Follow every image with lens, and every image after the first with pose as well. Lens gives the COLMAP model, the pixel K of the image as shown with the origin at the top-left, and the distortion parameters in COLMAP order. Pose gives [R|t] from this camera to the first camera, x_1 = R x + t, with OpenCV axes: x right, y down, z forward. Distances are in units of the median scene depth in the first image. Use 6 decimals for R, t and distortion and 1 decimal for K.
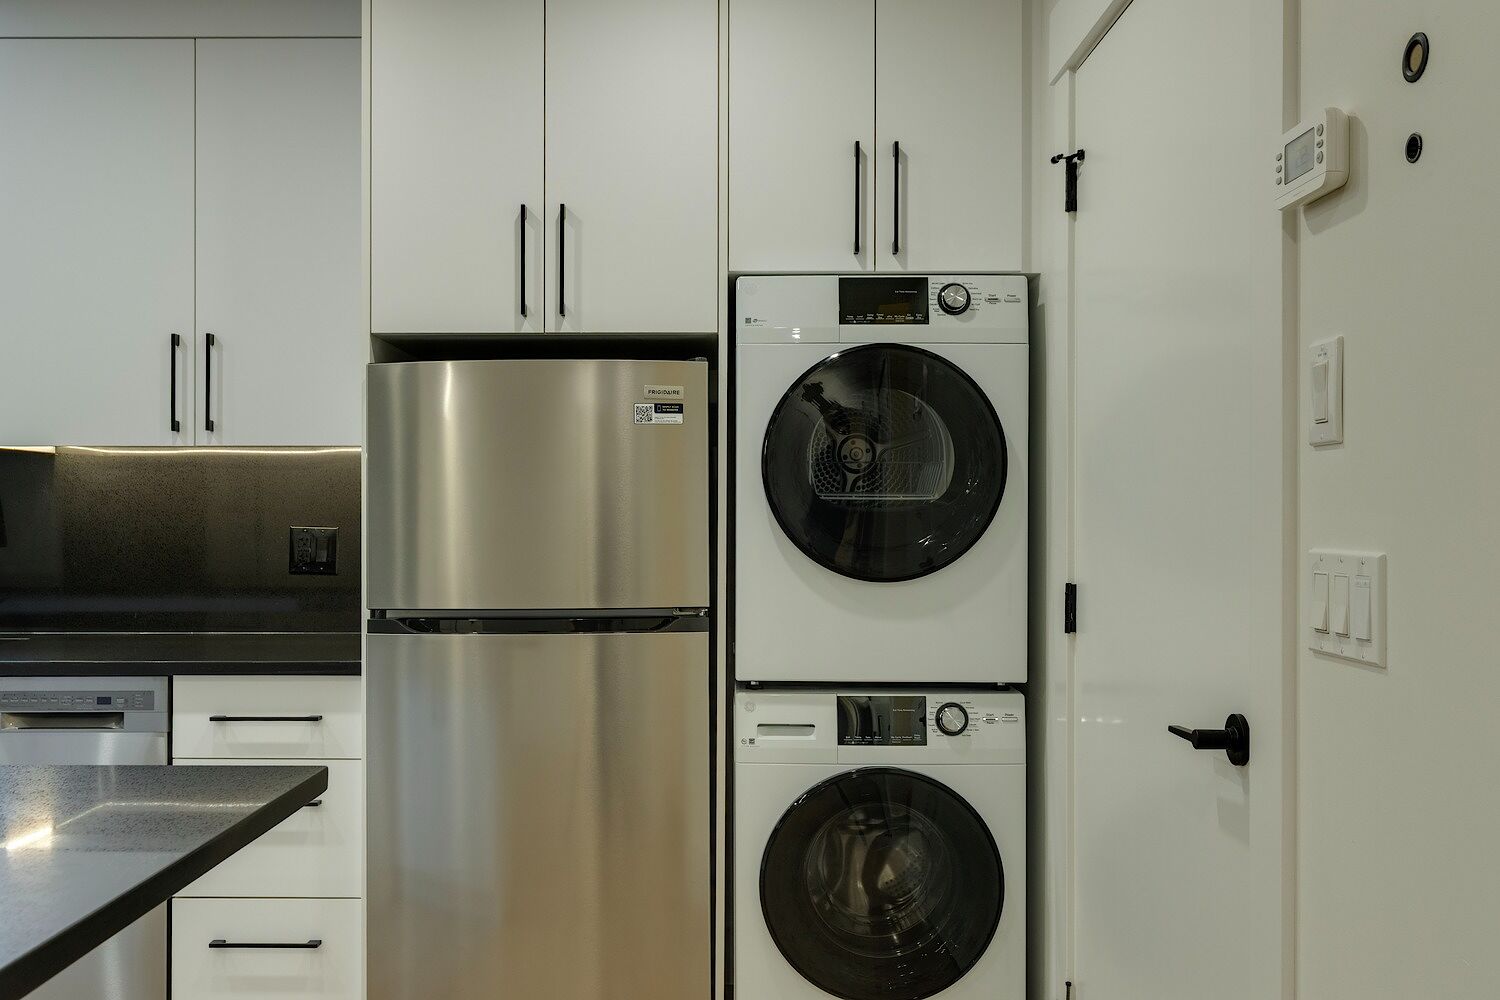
lens RADIAL K [[1281.9, 0, 718.4], [0, 1281.9, 510.8], [0, 0, 1]] dist [-0.007280, 0.008633]
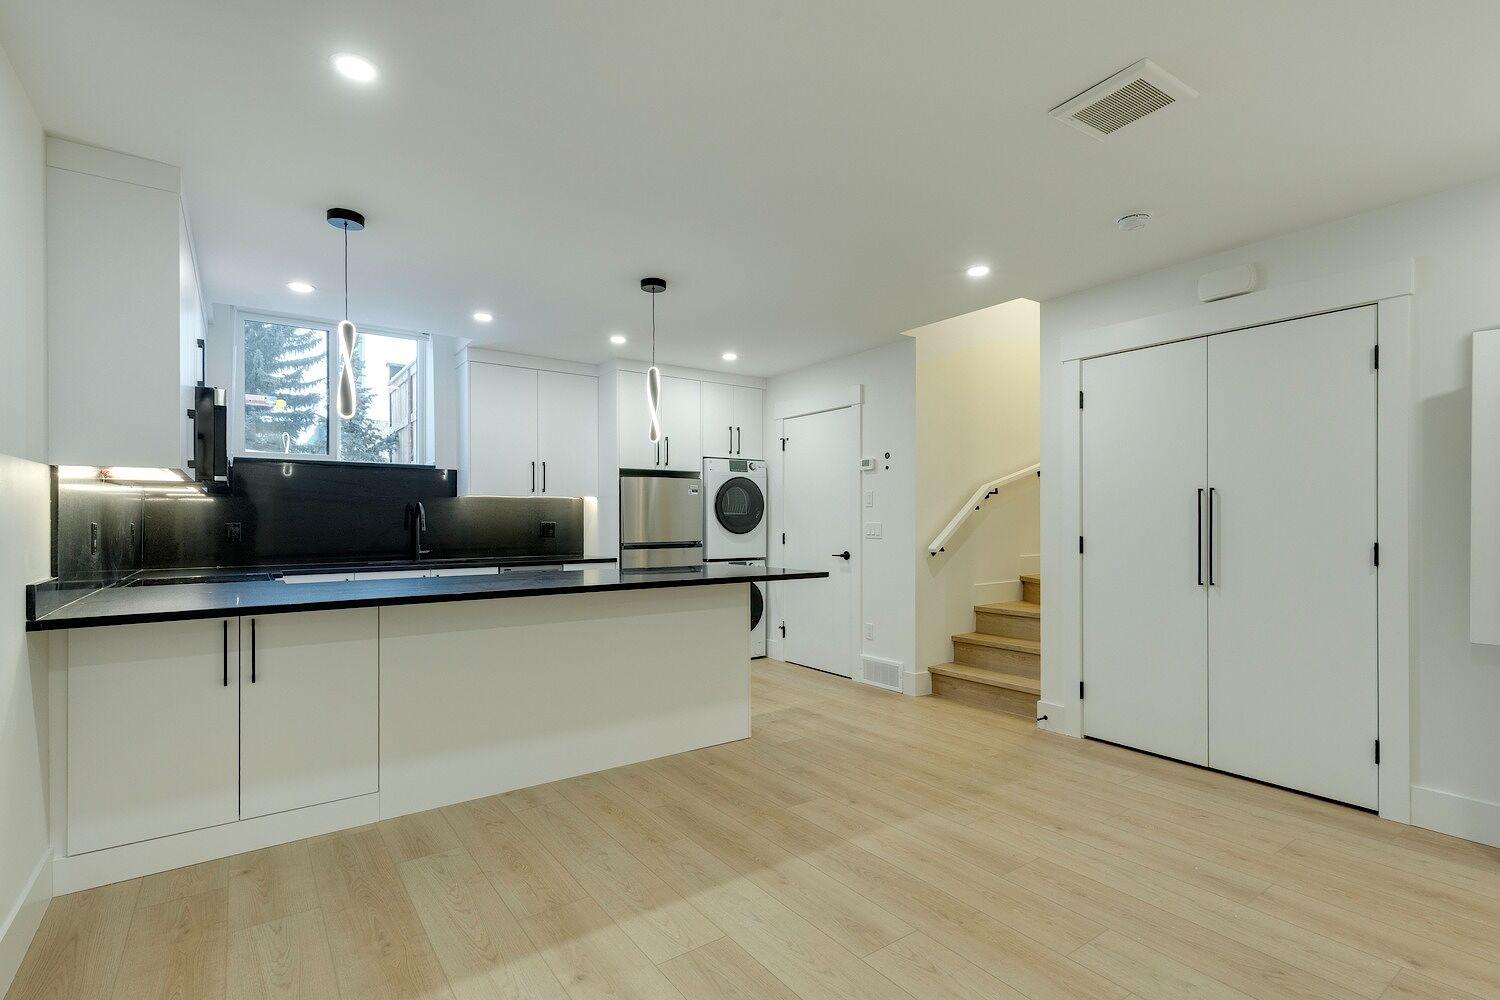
lens RADIAL K [[707.5, 0, 740.3], [0, 707.5, 509.5], [0, 0, 1]] dist [0.005619, -0.001424]
pose [[0.819056, 0.010246, 0.573623, -1.156390], [-0.002295, 0.999891, -0.014582, 0.009074], [-0.573709, 0.010627, 0.818990, -0.860614]]
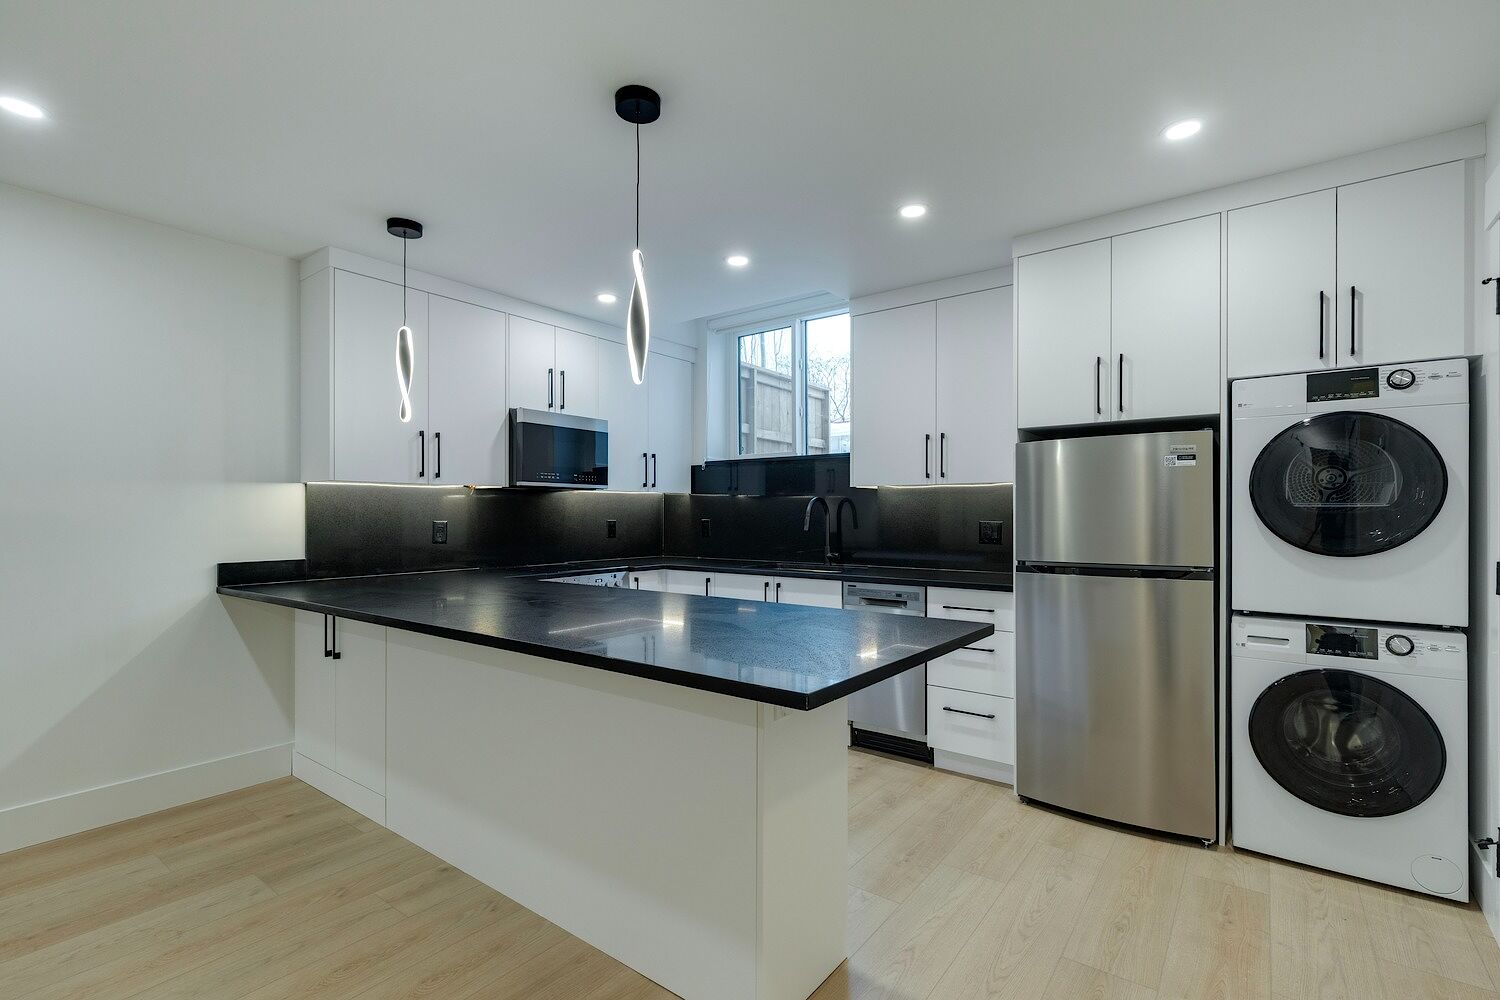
lens RADIAL K [[689.6, 0, 746.1], [0, 689.6, 510.9], [0, 0, 1]] dist [0.004690, 0.001532]
pose [[0.797247, -0.002457, -0.603648, 0.054928], [0.001309, 0.999996, -0.002342, -0.002005], [0.603652, 0.001077, 0.797247, -0.165844]]
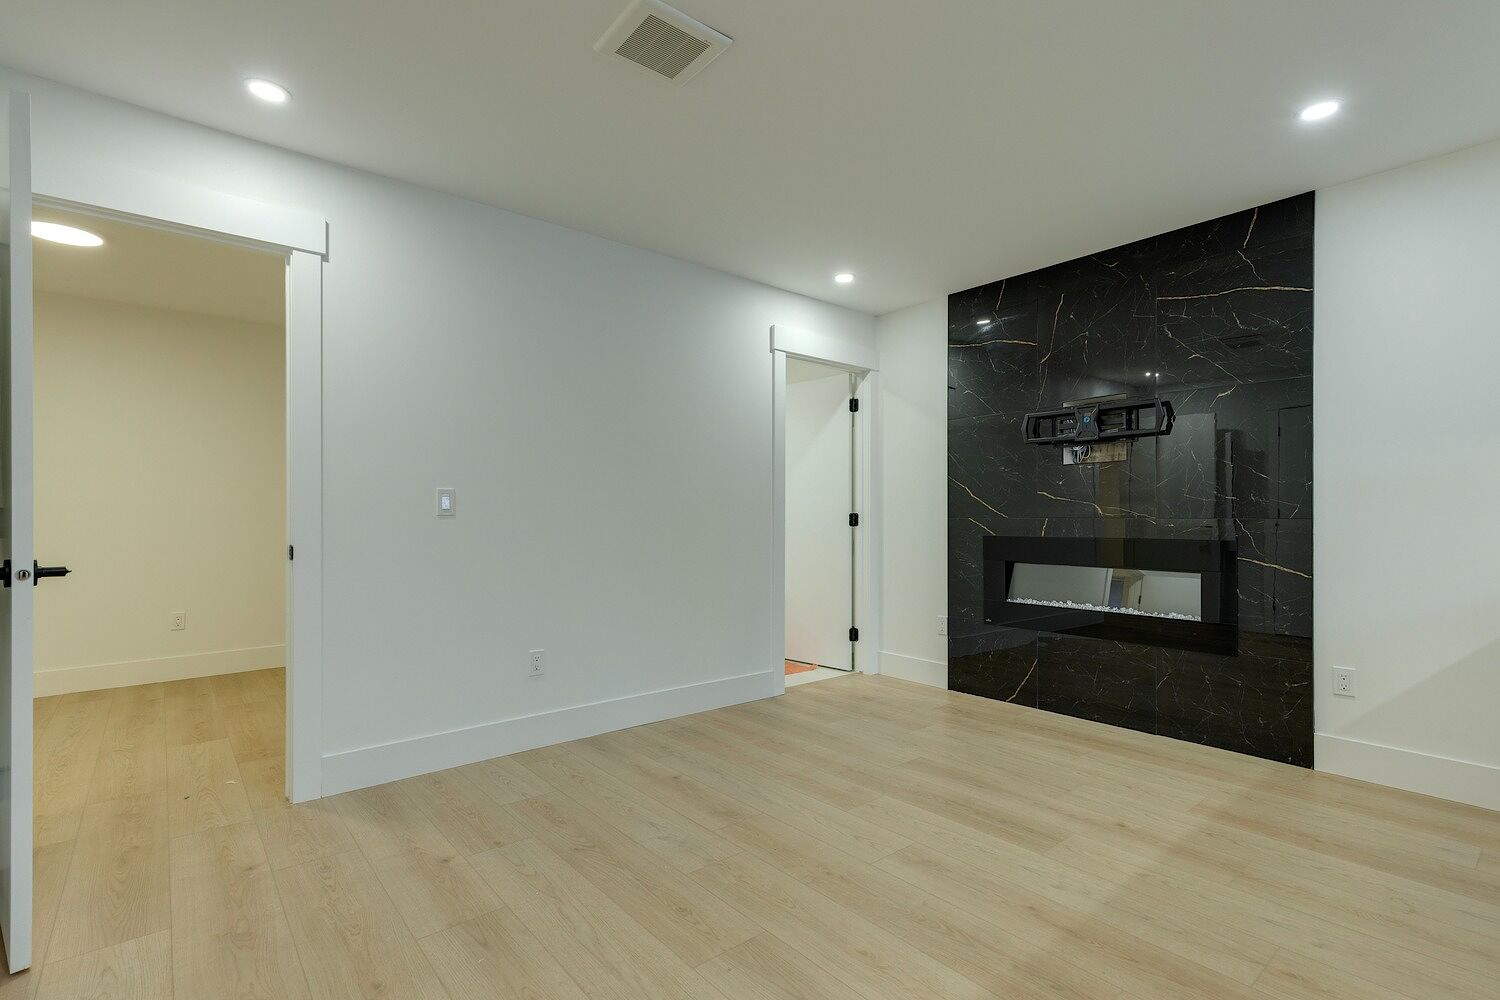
lens RADIAL K [[689.6, 0, 750.5], [0, 689.6, 513.2], [0, 0, 1]] dist [0.004690, 0.001532]
pose [[-0.762086, 0.002225, -0.647472, 0.060962], [0.004388, 0.999989, -0.001729, 0.055293], [0.647461, -0.004159, -0.762087, 0.176984]]
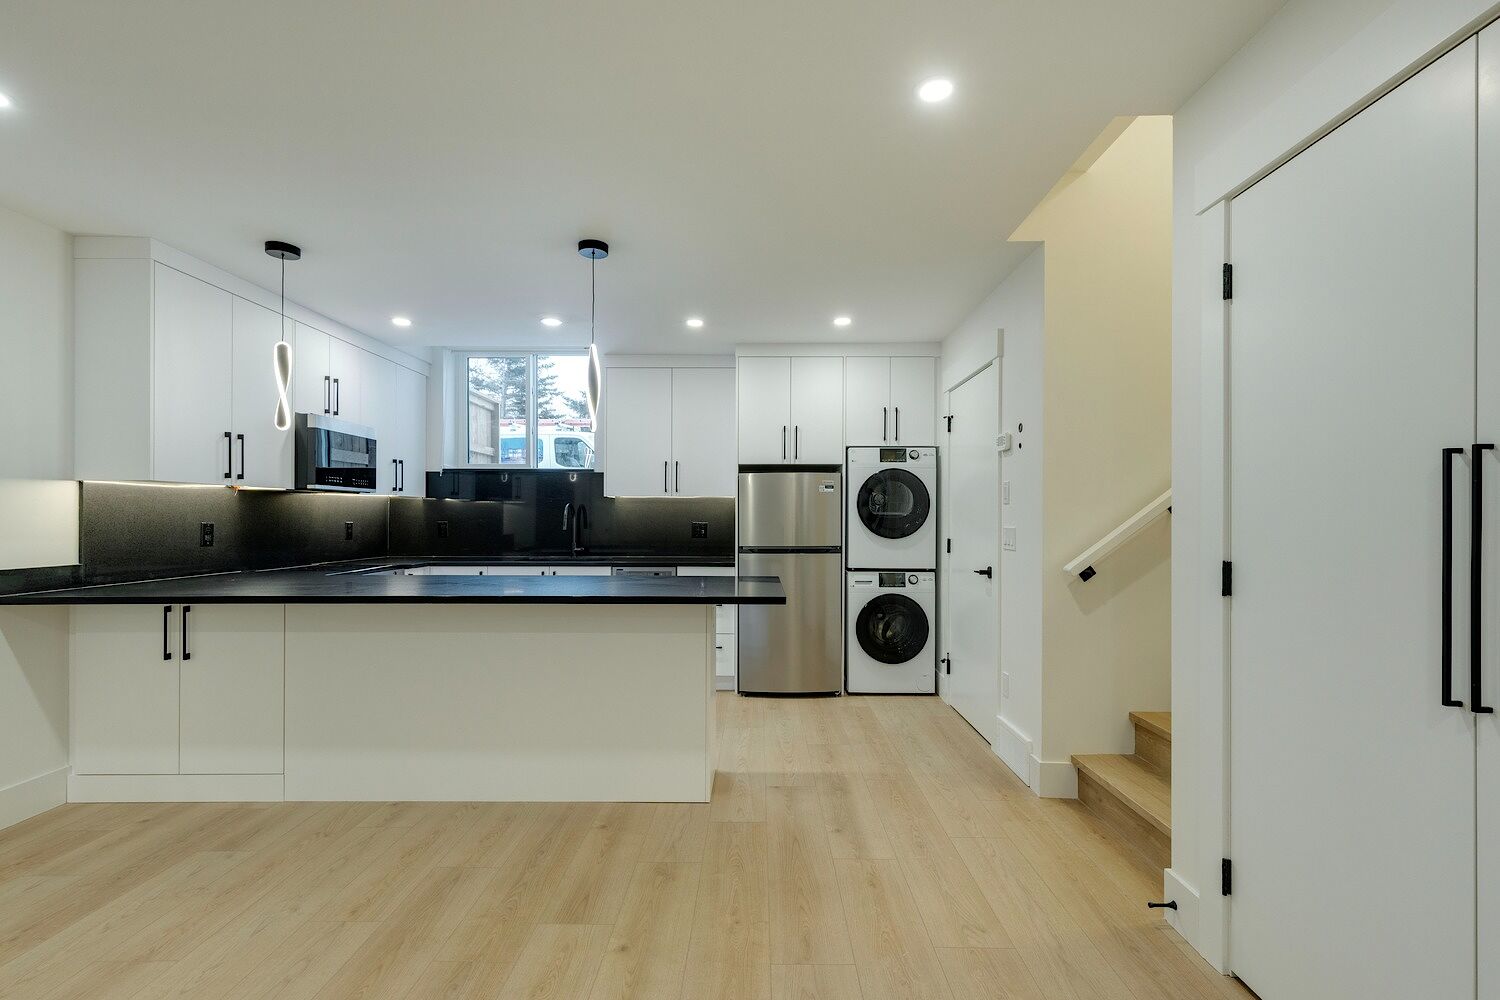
lens RADIAL K [[669.5, 0, 749.6], [0, 669.5, 510.2], [0, 0, 1]] dist [0.003848, 0.000138]
pose [[0.999887, 0.003505, -0.014649, -0.217820], [-0.003641, 0.999950, -0.009288, -0.001560], [0.014616, 0.009341, 0.999850, -0.750386]]
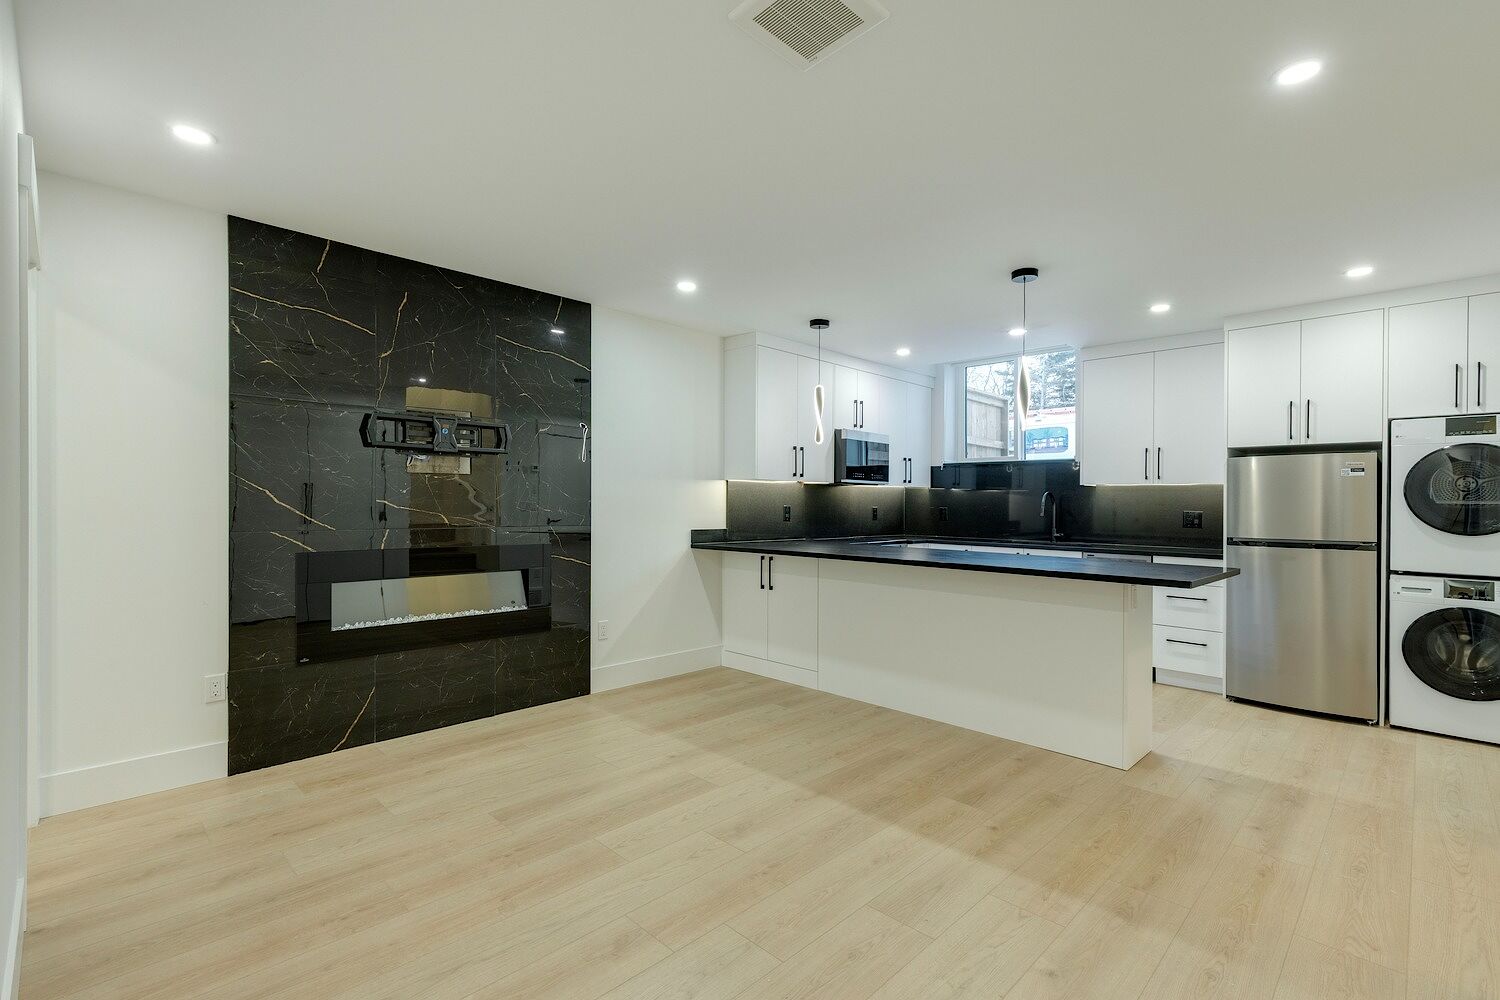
lens RADIAL K [[669.5, 0, 762.9], [0, 669.5, 496.4], [0, 0, 1]] dist [0.003848, 0.000138]
pose [[0.712109, 0.002401, -0.702065, 0.065183], [-0.011844, 0.999893, -0.008594, 0.005555], [0.701969, 0.014435, 0.712061, -0.934612]]
